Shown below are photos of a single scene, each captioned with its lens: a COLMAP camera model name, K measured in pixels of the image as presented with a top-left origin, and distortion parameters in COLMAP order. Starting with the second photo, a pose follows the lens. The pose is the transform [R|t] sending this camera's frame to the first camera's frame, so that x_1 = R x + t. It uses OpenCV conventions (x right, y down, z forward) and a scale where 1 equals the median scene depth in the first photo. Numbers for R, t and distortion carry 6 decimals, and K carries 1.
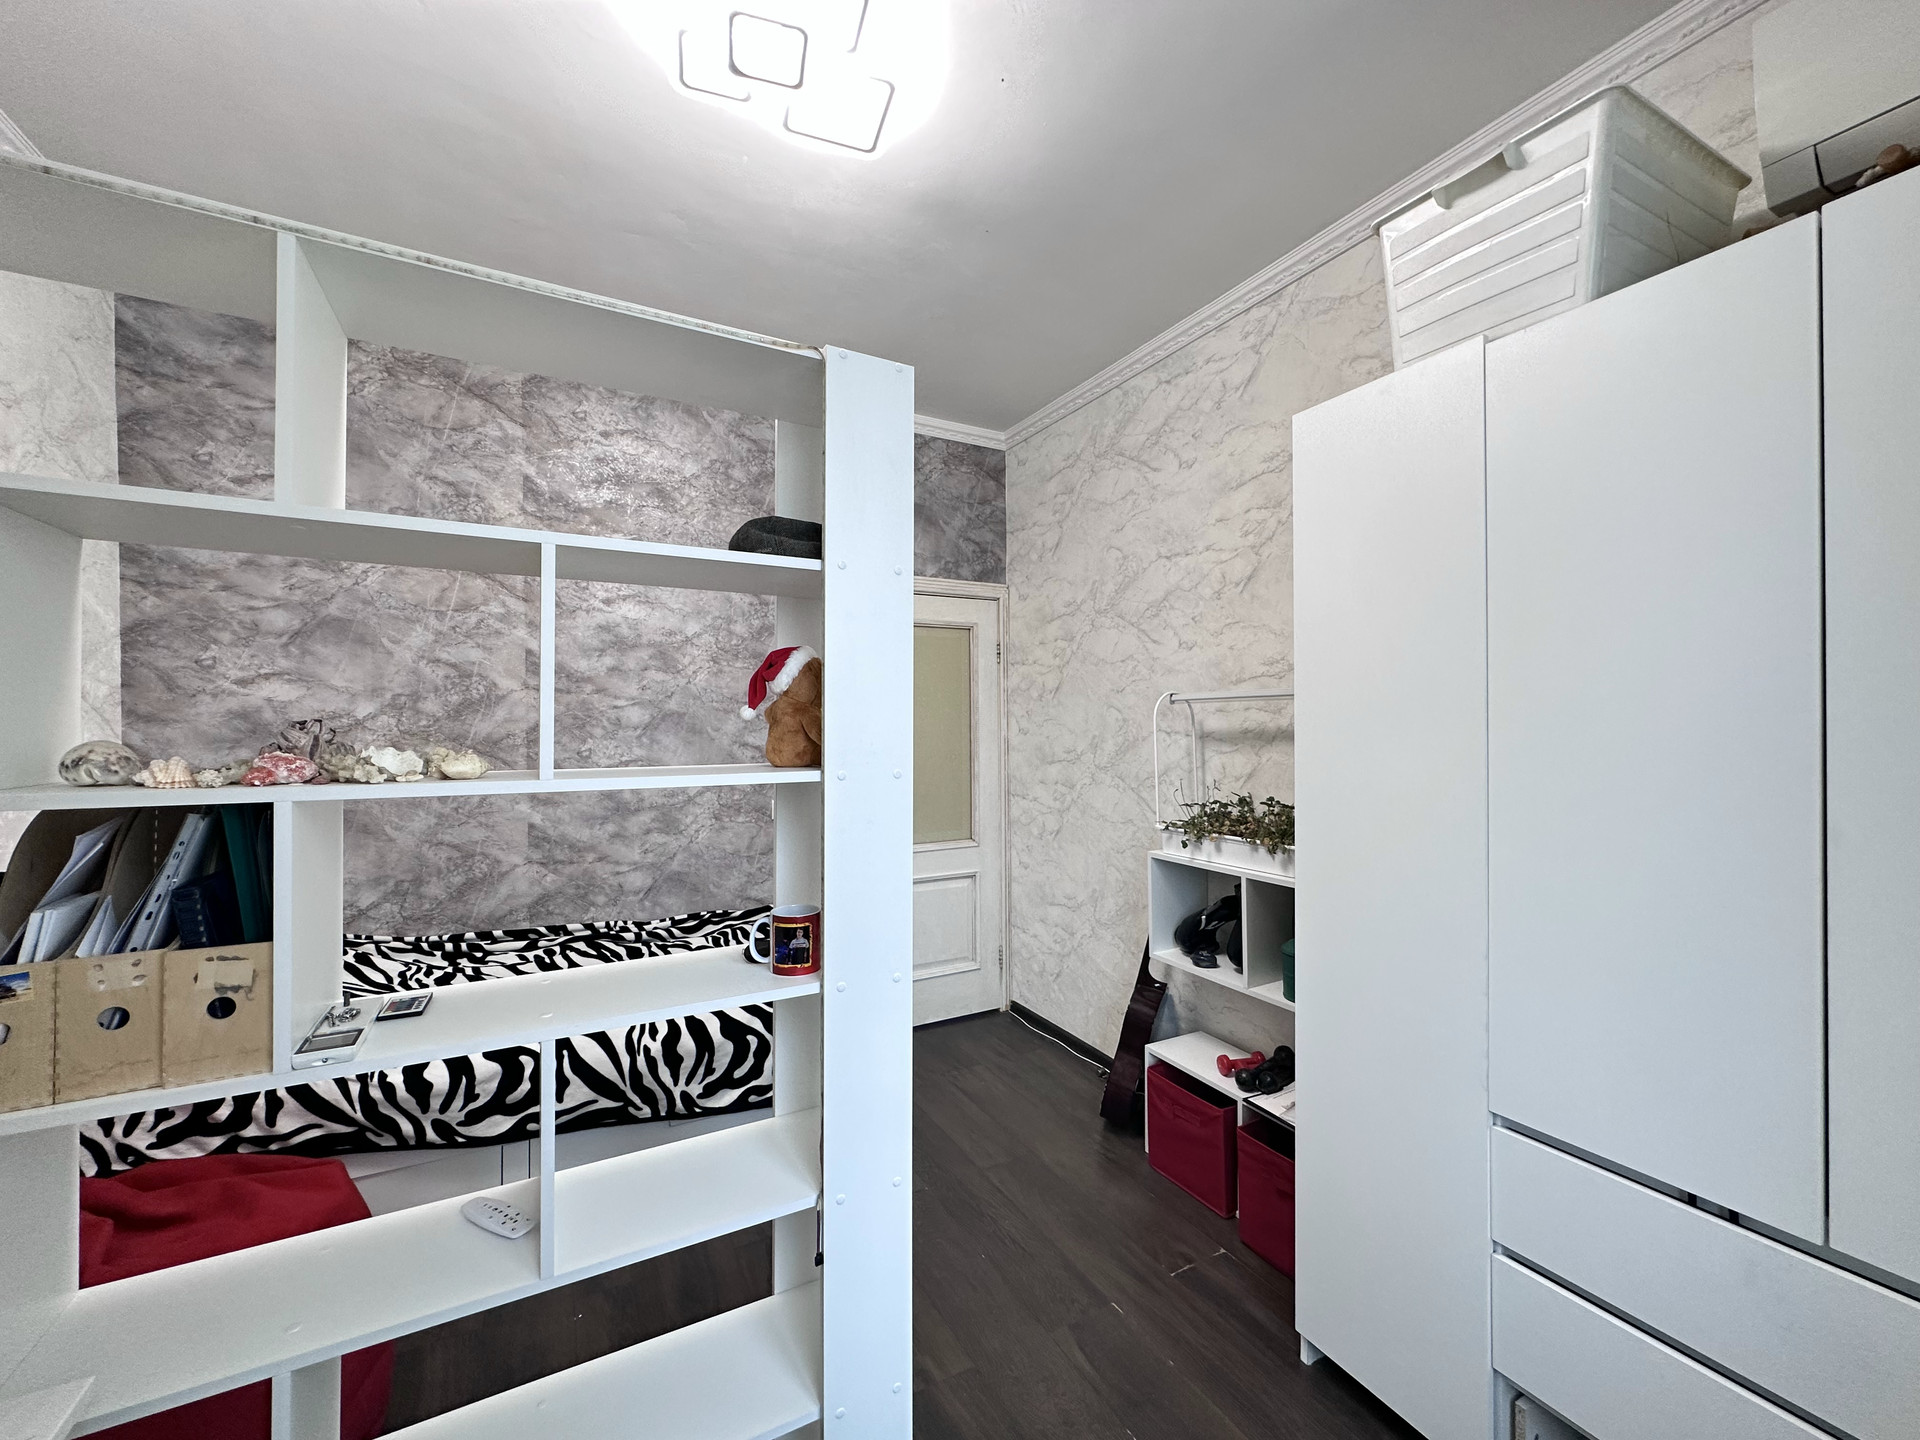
lens RADIAL K [[766.3, 0, 956.0], [0, 766.3, 716.7], [0, 0, 1]] dist [-0.002229, 0.000839]
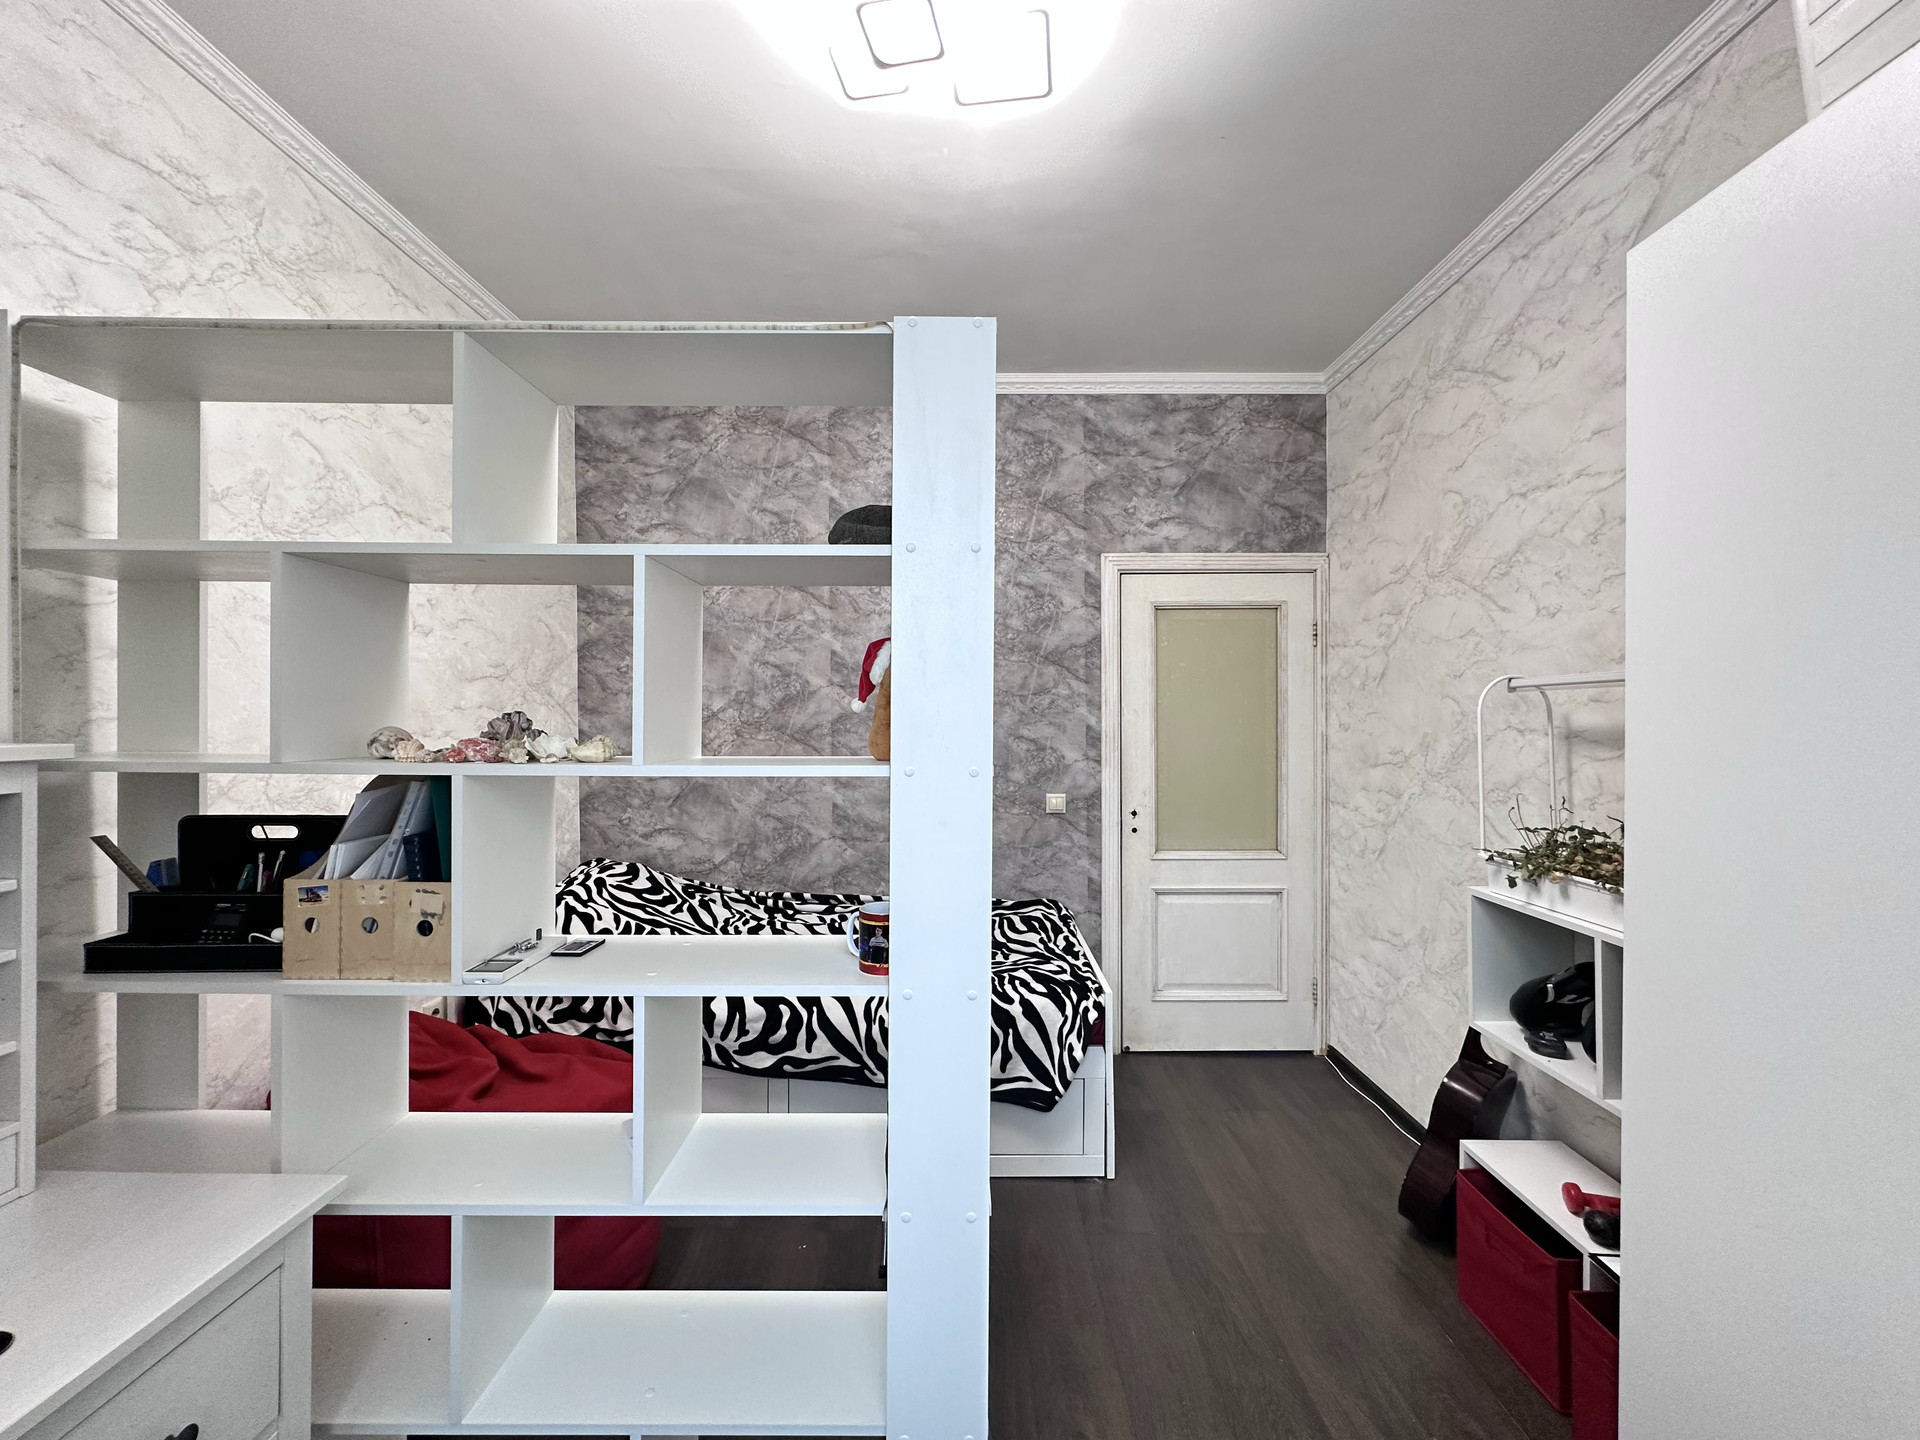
lens RADIAL K [[766.3, 0, 952.0], [0, 766.3, 718.0], [0, 0, 1]] dist [-0.002229, 0.000839]
pose [[0.878529, 0.004561, -0.477667, 0.161682], [0.000558, 0.999944, 0.010575, 0.000404], [0.477689, -0.009557, 0.878477, 0.091426]]
